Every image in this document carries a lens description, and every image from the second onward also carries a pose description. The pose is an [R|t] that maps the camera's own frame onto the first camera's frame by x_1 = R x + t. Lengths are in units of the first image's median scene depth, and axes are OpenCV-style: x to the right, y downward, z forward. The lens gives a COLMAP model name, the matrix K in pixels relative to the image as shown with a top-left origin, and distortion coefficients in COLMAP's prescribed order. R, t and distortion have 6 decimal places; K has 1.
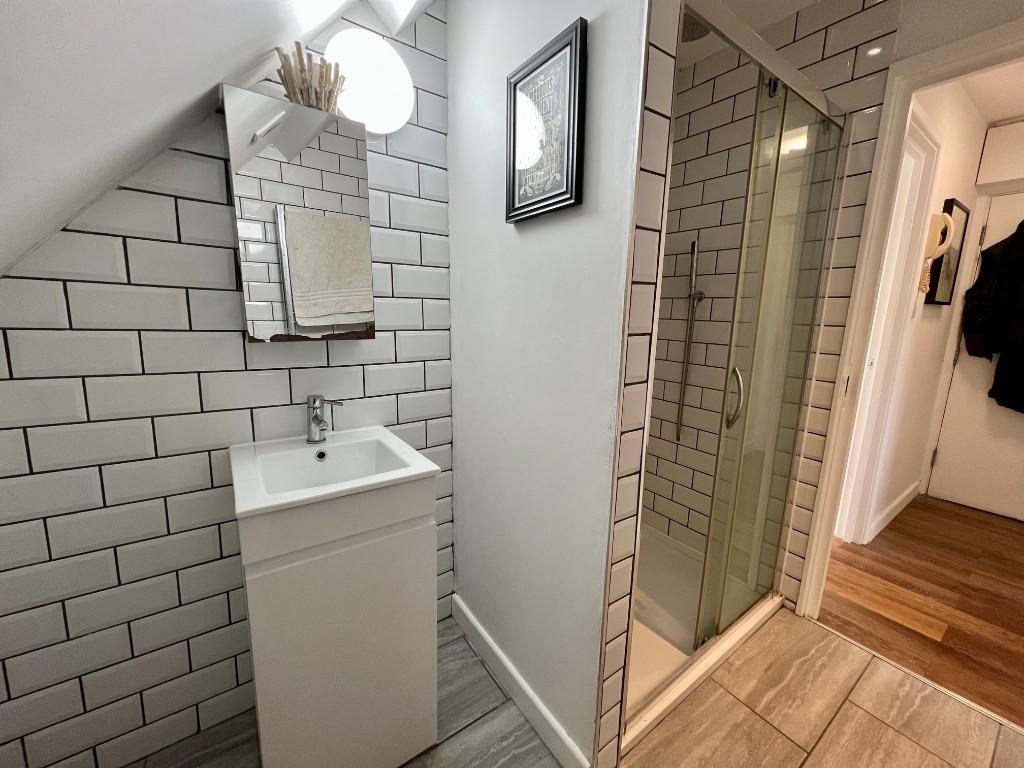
lens RADIAL K [[408.8, 0, 513.5], [0, 408.8, 382.7], [0, 0, 1]] dist [-0.000287, 0.000045]
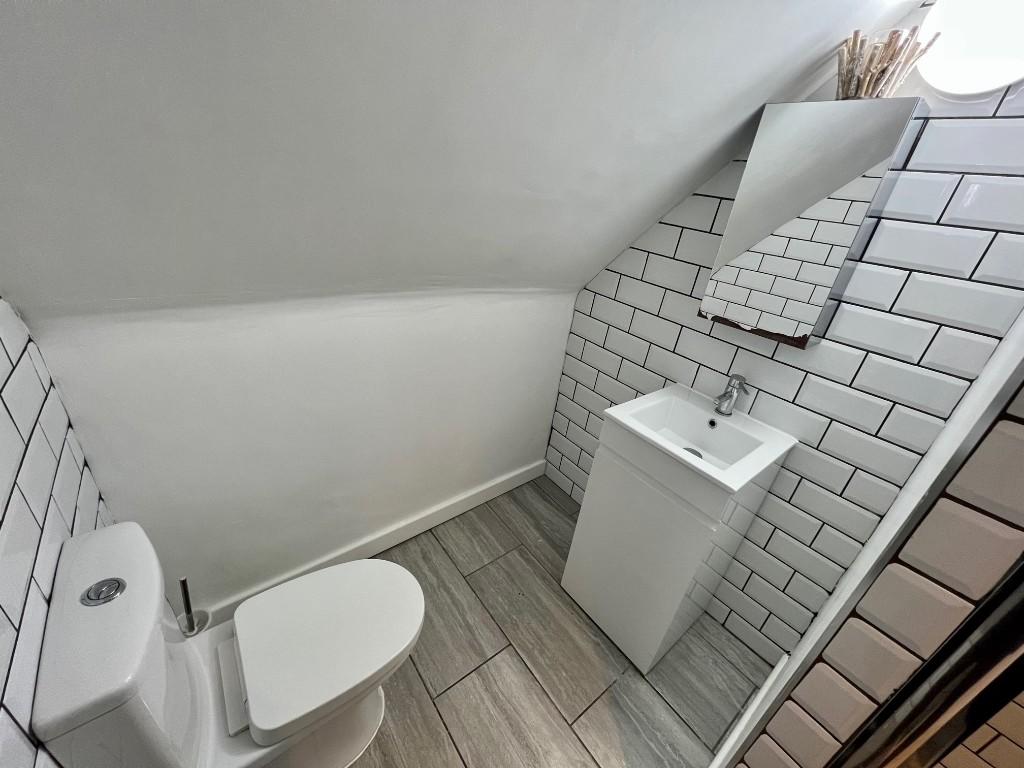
lens RADIAL K [[408.8, 0, 512.6], [0, 408.8, 380.5], [0, 0, 1]] dist [-0.000287, 0.000045]
pose [[0.043991, 0.420710, -0.906128, 0.513238], [-0.286609, 0.874194, 0.391969, -0.223788], [0.957037, 0.242462, 0.159036, 0.238078]]
